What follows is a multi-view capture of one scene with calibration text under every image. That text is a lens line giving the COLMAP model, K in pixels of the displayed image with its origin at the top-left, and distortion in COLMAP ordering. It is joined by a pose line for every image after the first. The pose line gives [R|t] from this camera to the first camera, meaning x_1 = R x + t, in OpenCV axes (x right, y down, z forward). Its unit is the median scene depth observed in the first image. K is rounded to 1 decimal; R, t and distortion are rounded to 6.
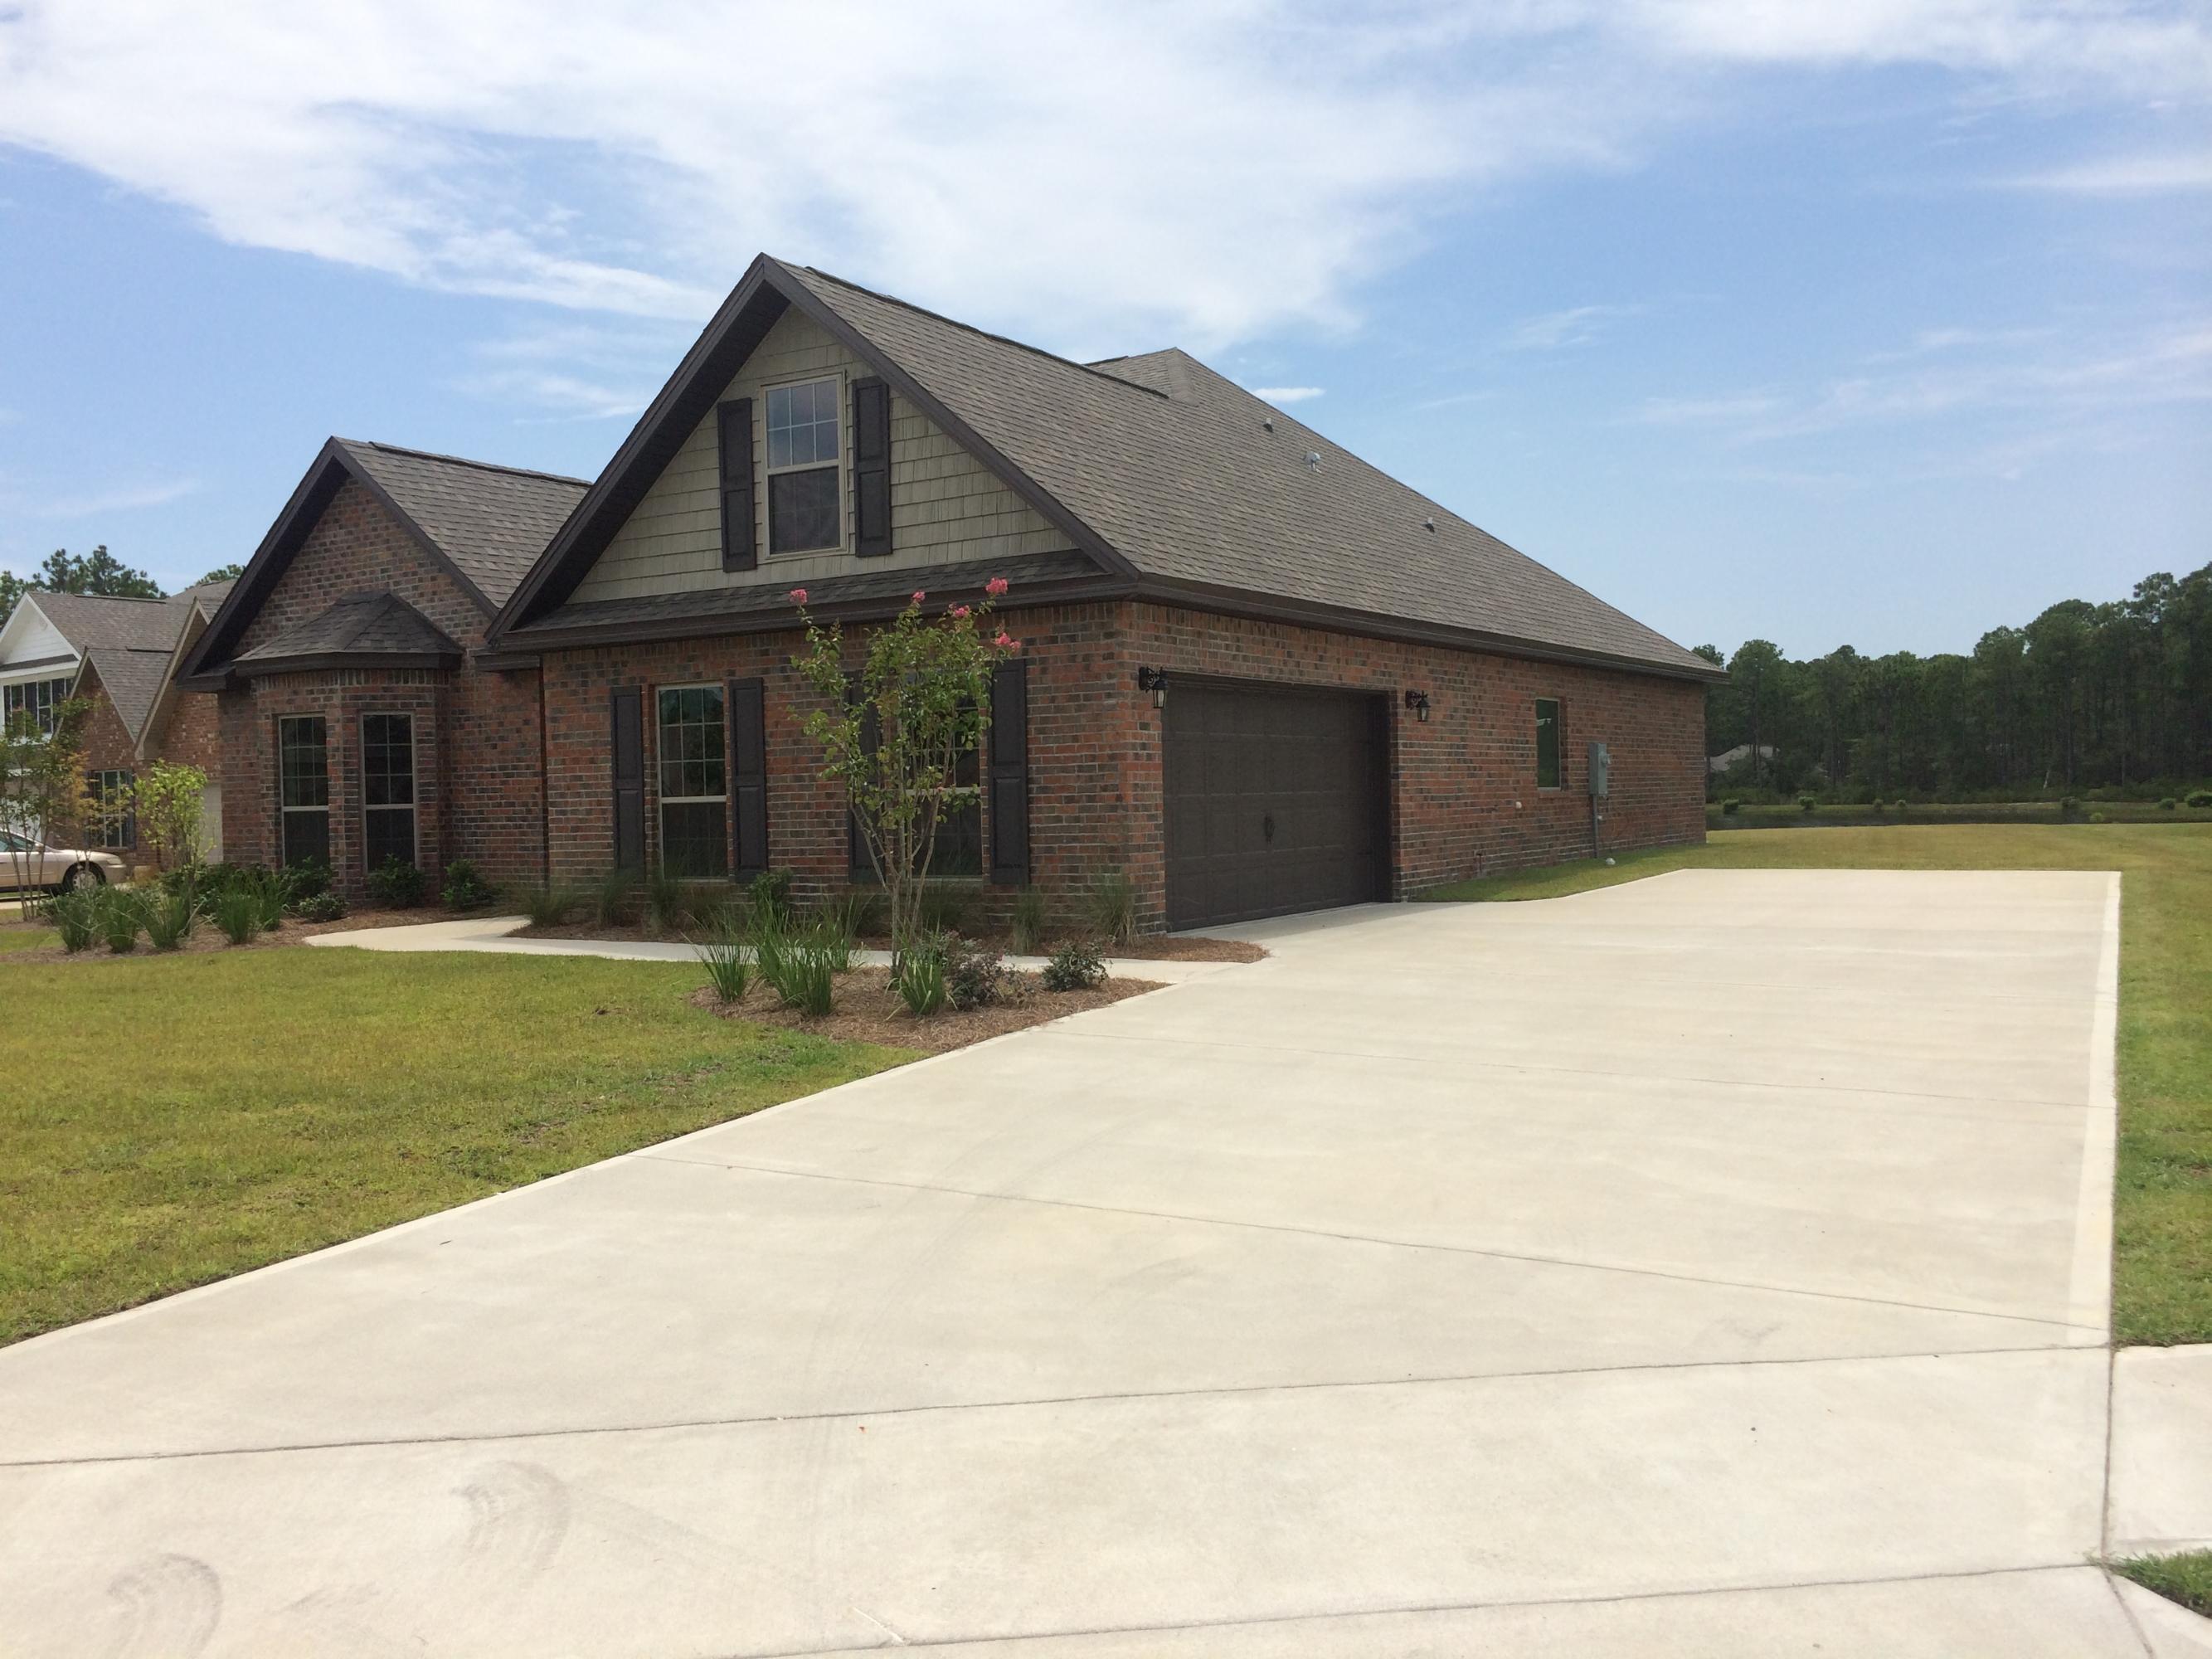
lens RADIAL K [[1937.5, 0, 1085.6], [0, 1937.5, 836.2], [0, 0, 1]] dist [0.064246, -0.070405]
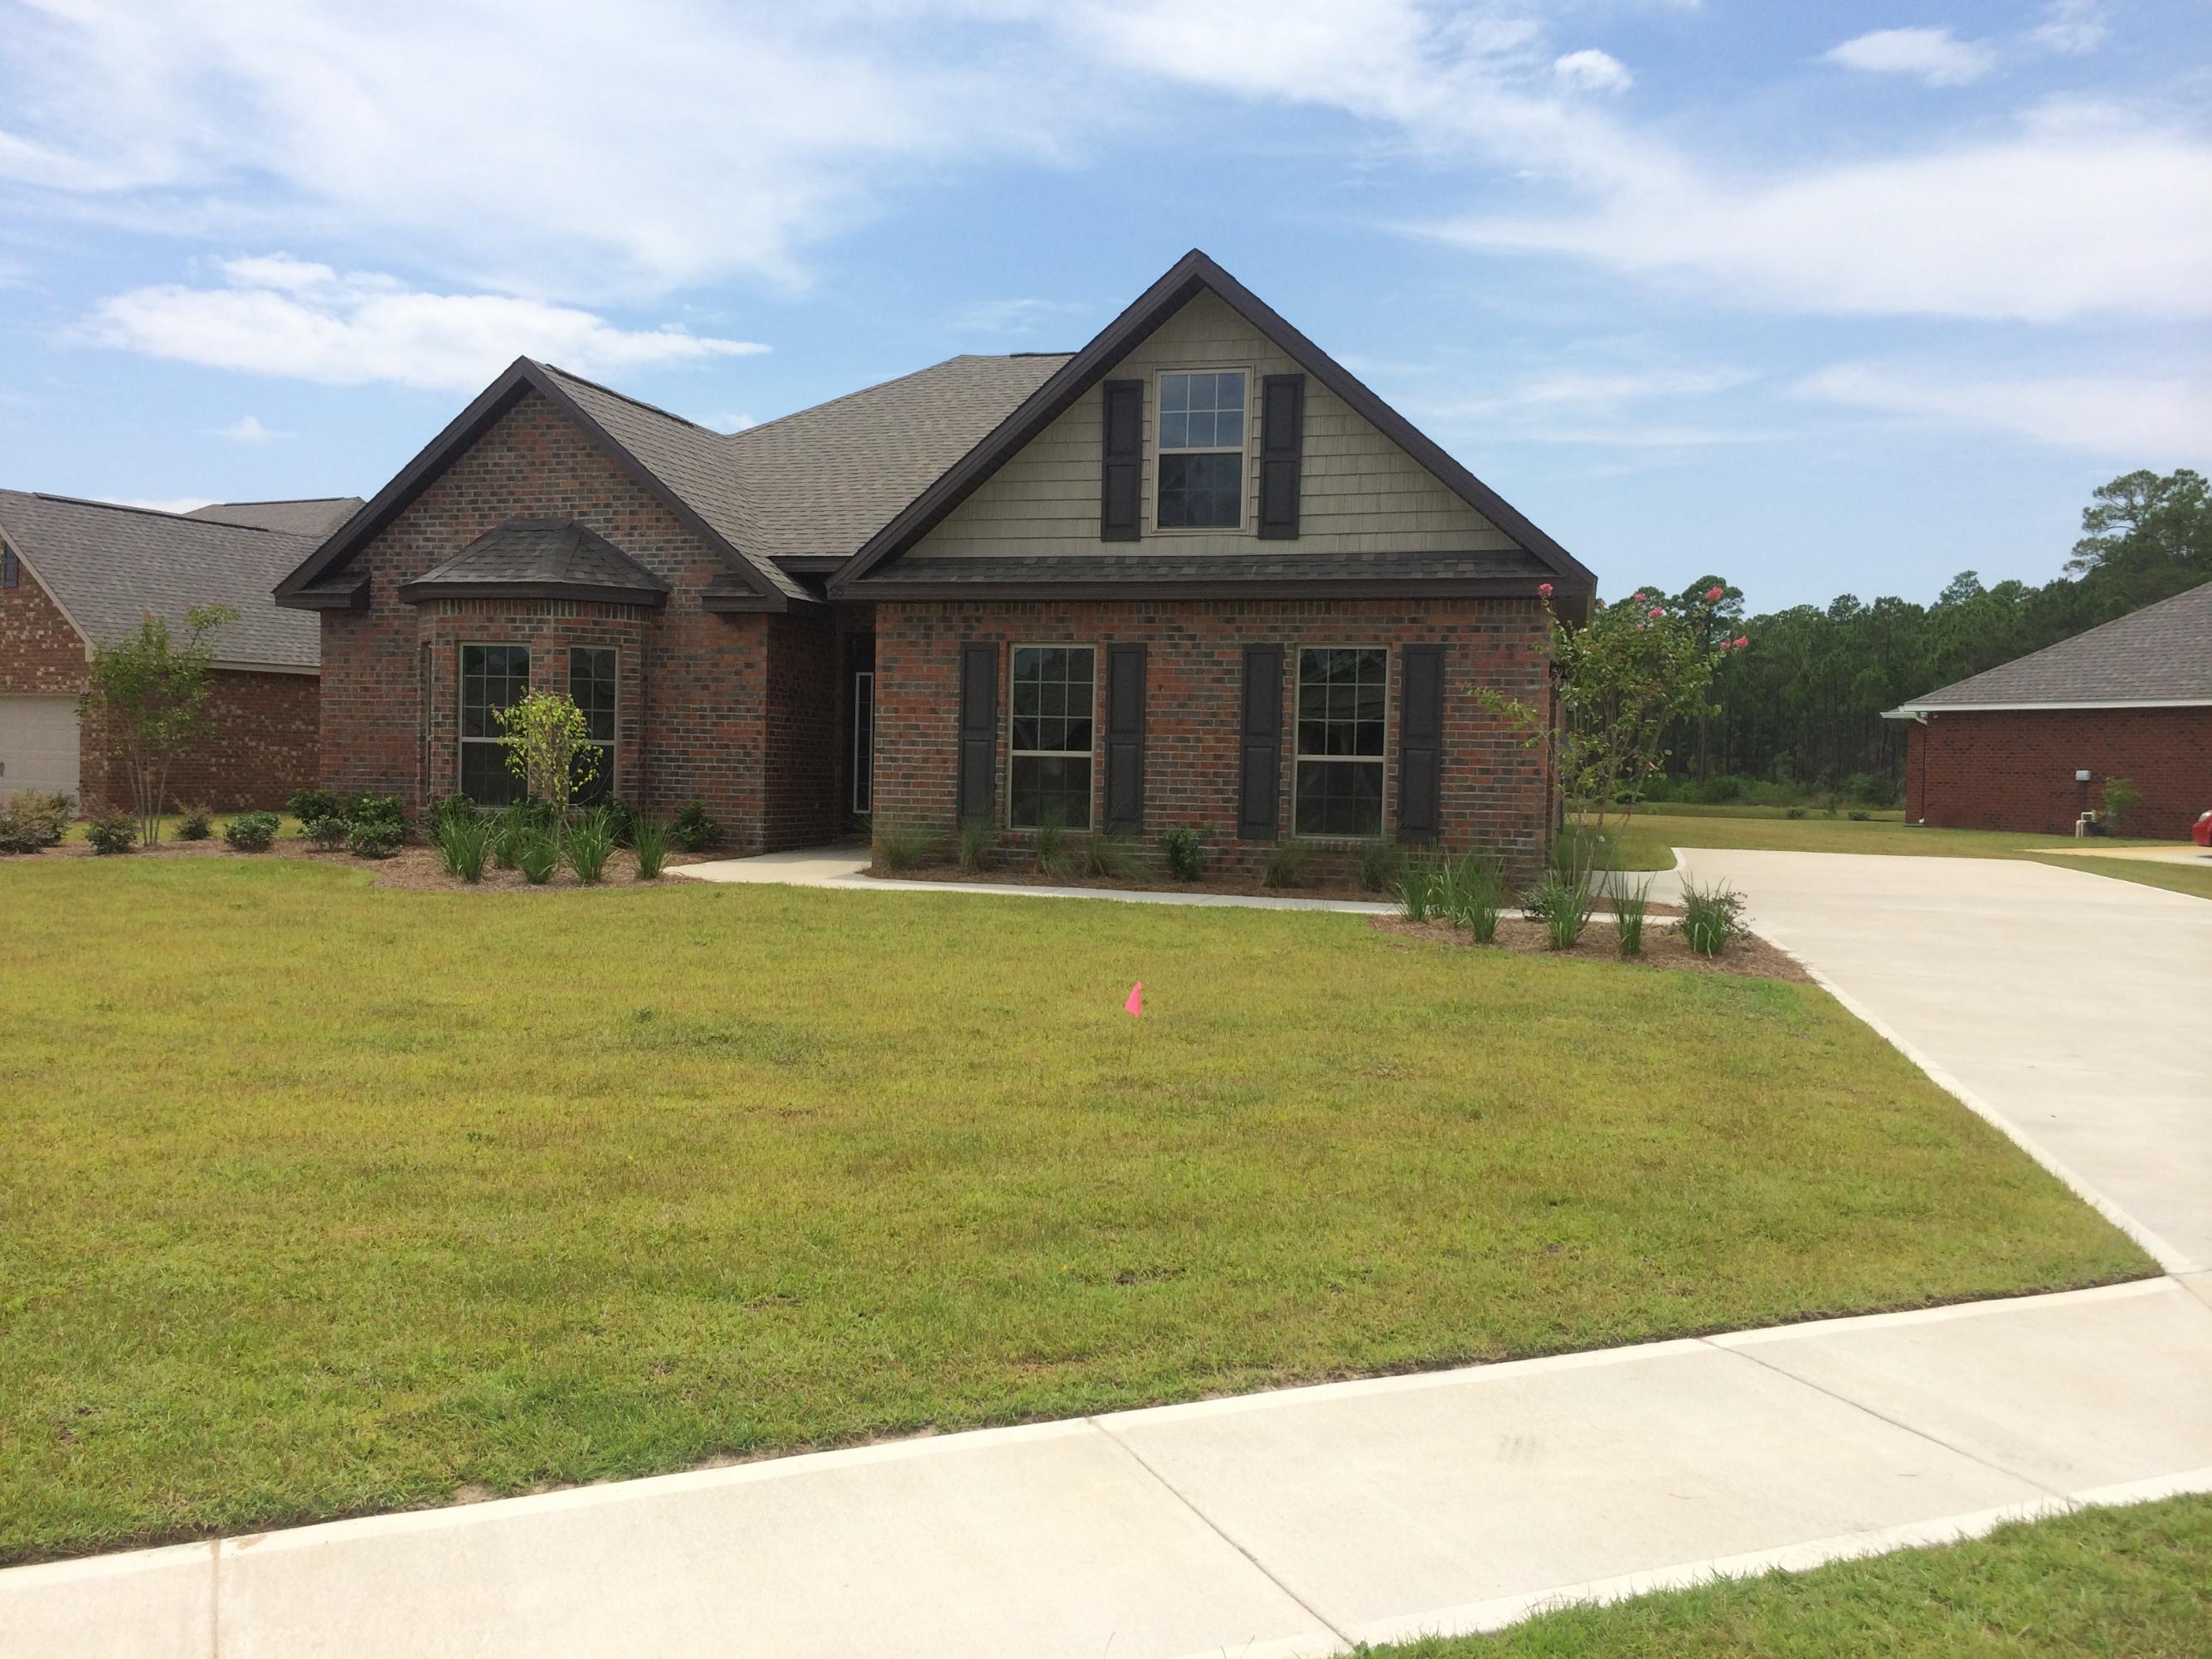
lens RADIAL K [[1937.5, 0, 1103.9], [0, 1937.5, 828.0], [0, 0, 1]] dist [0.064246, -0.070405]
pose [[0.954395, 0.034634, 0.296530, -0.405669], [-0.038918, 0.999206, 0.008556, 0.009534], [-0.295999, -0.019706, 0.954985, -0.011756]]
